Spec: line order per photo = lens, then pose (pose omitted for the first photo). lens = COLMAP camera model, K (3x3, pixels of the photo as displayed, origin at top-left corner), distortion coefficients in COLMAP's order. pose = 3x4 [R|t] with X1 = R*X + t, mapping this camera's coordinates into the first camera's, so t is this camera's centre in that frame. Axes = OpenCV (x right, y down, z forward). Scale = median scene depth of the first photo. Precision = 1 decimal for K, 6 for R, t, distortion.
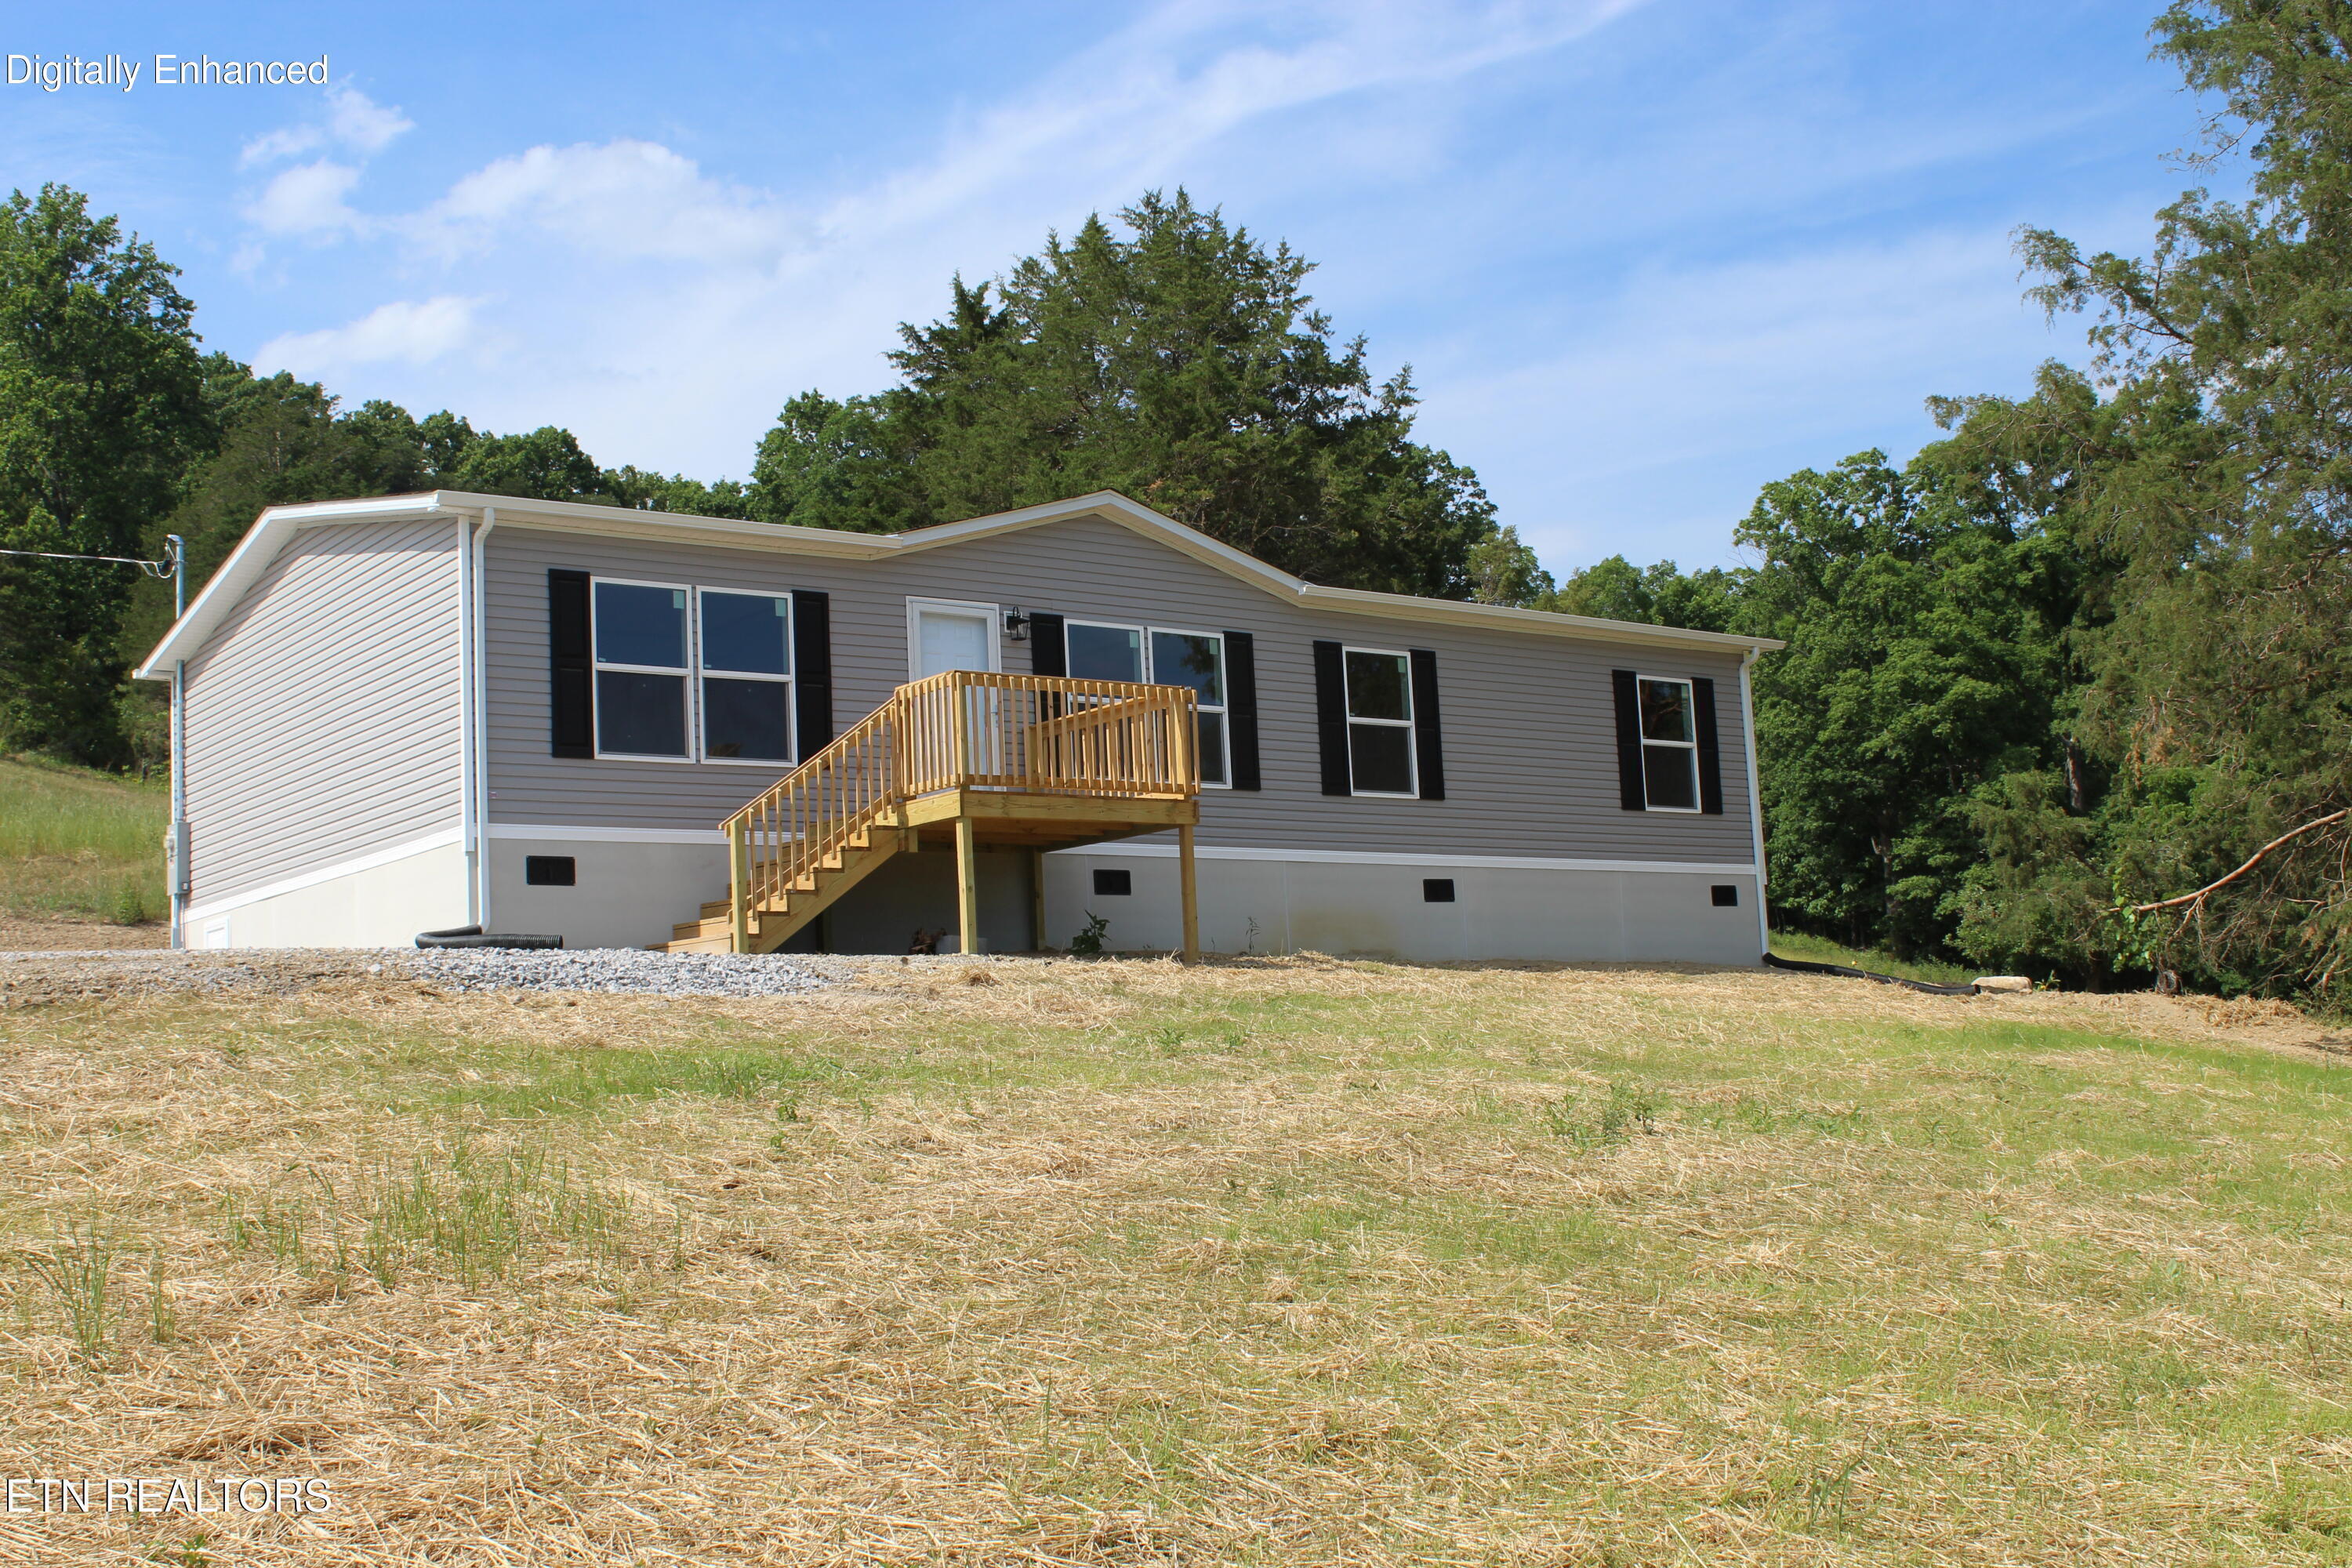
lens RADIAL K [[2663.2, 0, 1176.0], [0, 2663.2, 784.0], [0, 0, 1]] dist [-0.118664, 0.149306]
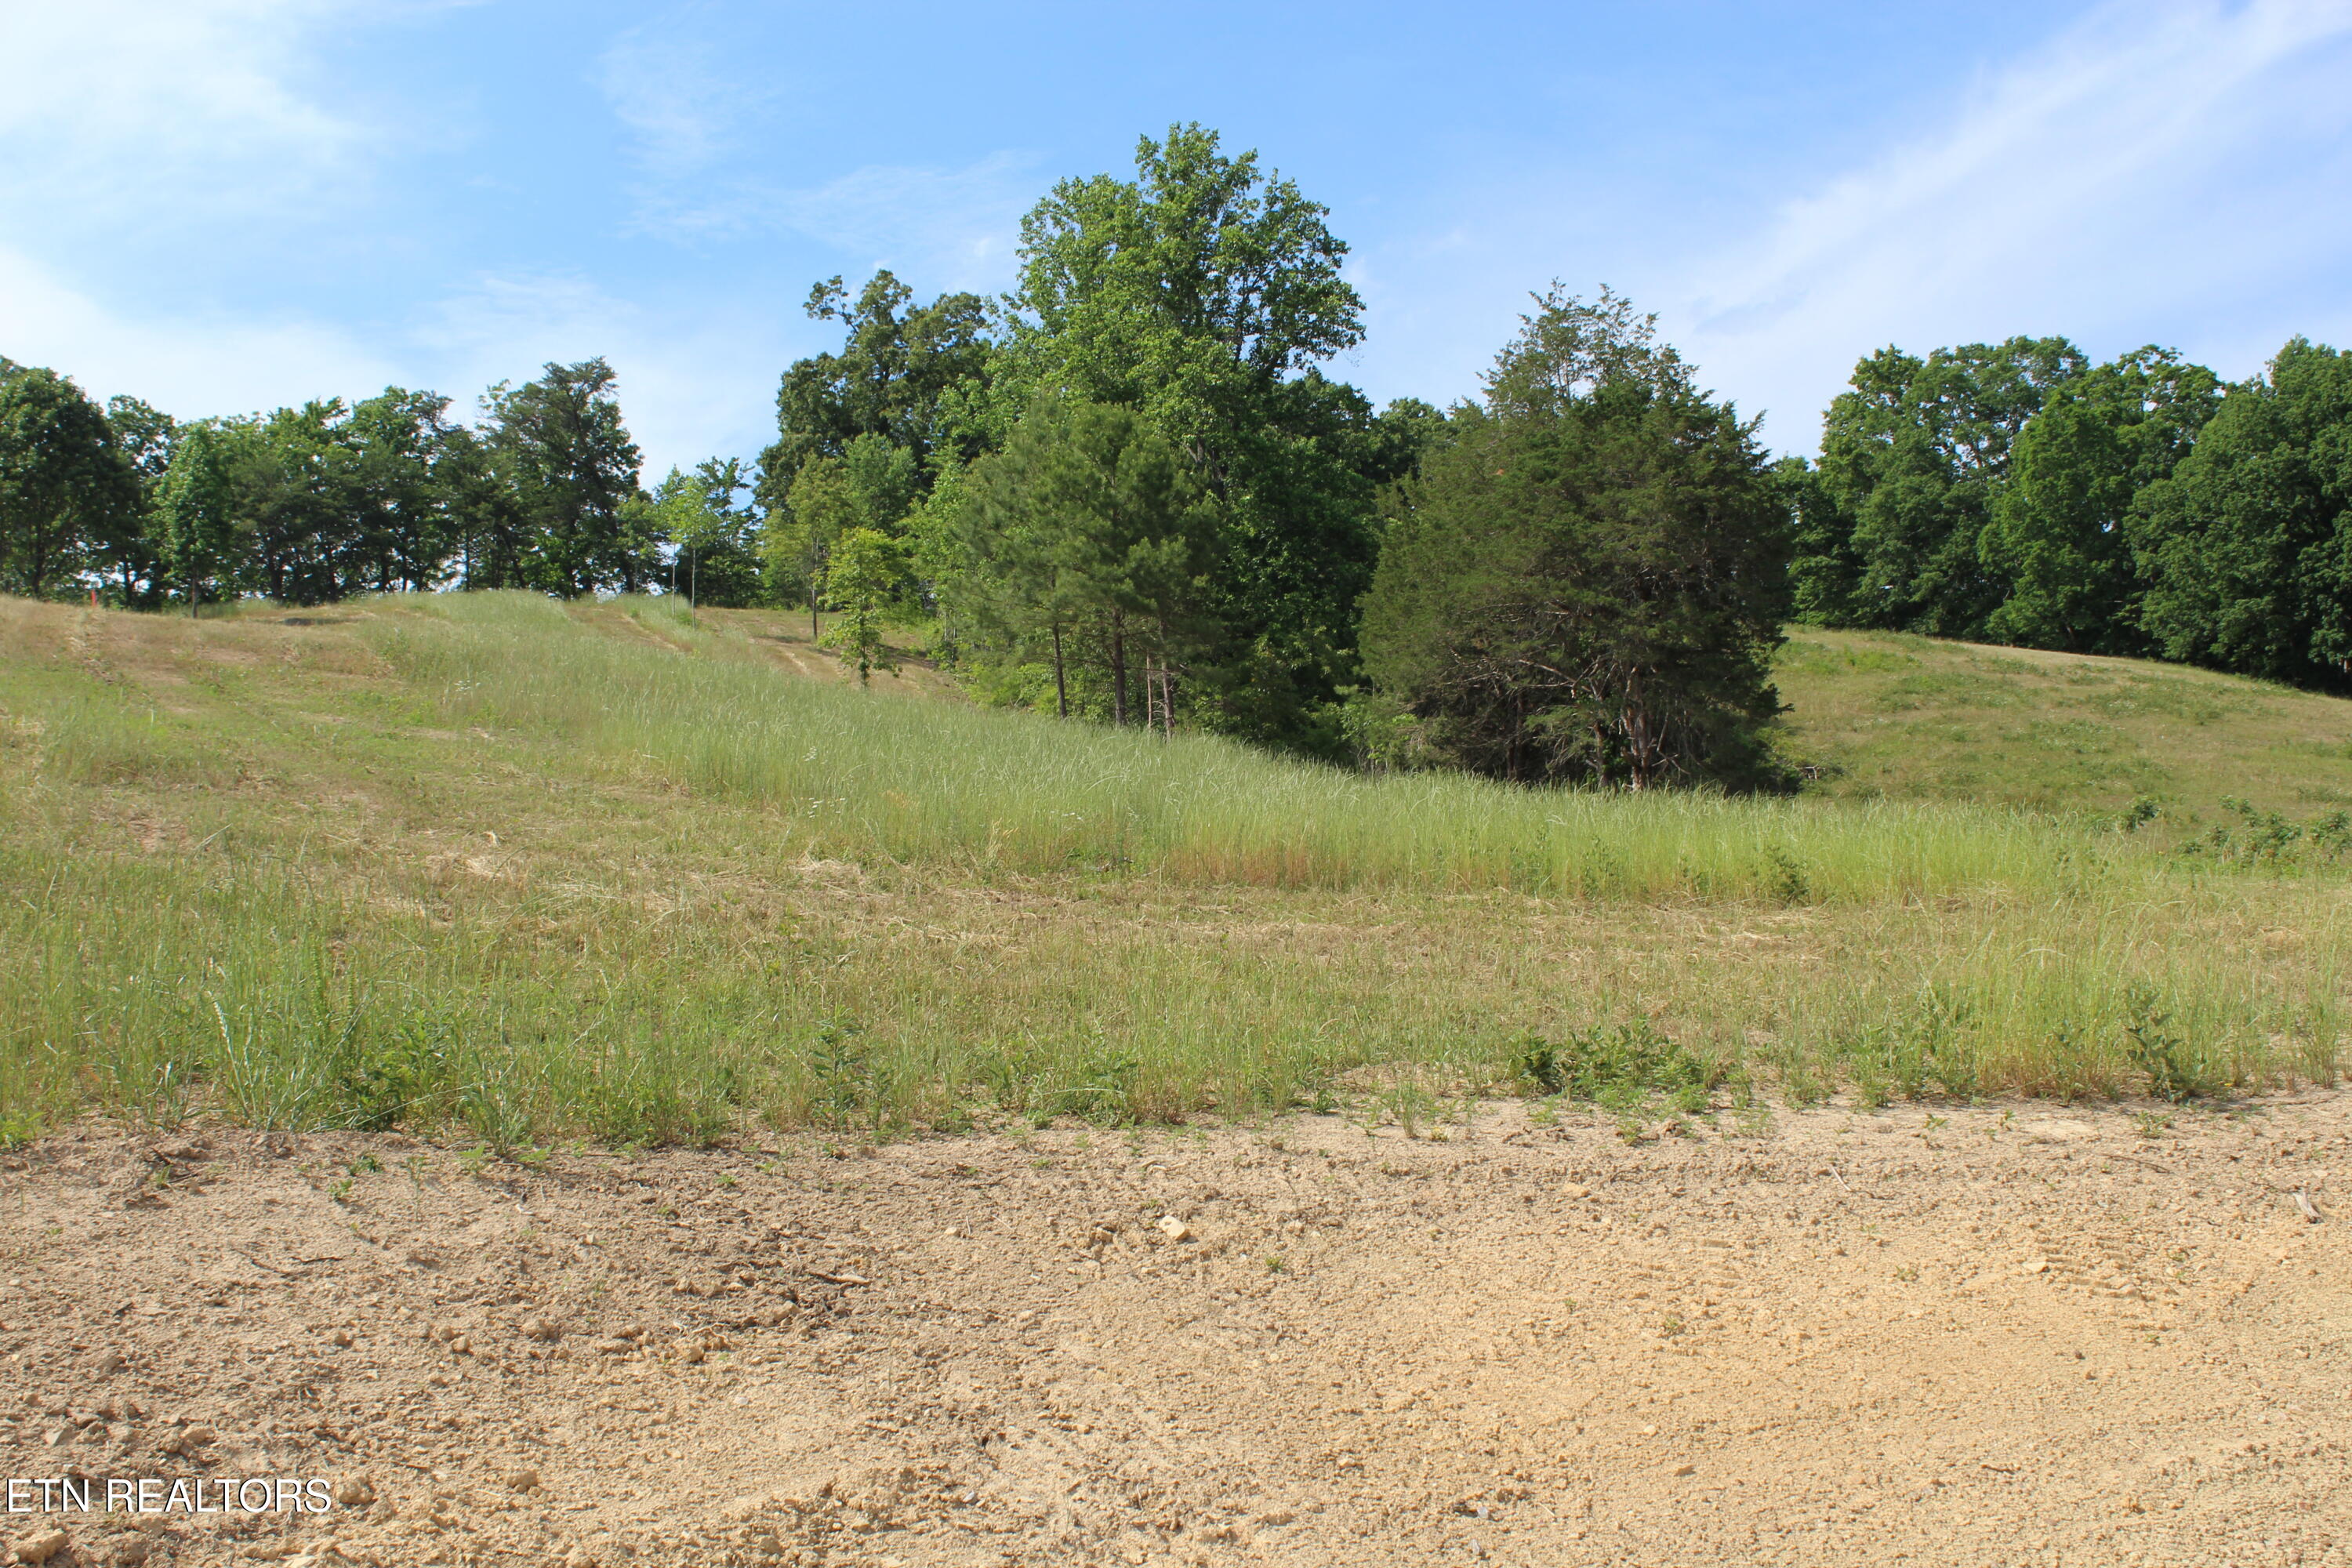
lens RADIAL K [[2663.2, 0, 1176.0], [0, 2663.2, 784.0], [0, 0, 1]] dist [-0.118664, 0.149306]
pose [[0.942144, -0.043697, -0.332348, -0.378813], [0.041294, 0.999045, -0.014292, 0.005898], [0.332655, -0.000259, 0.943048, 0.427636]]
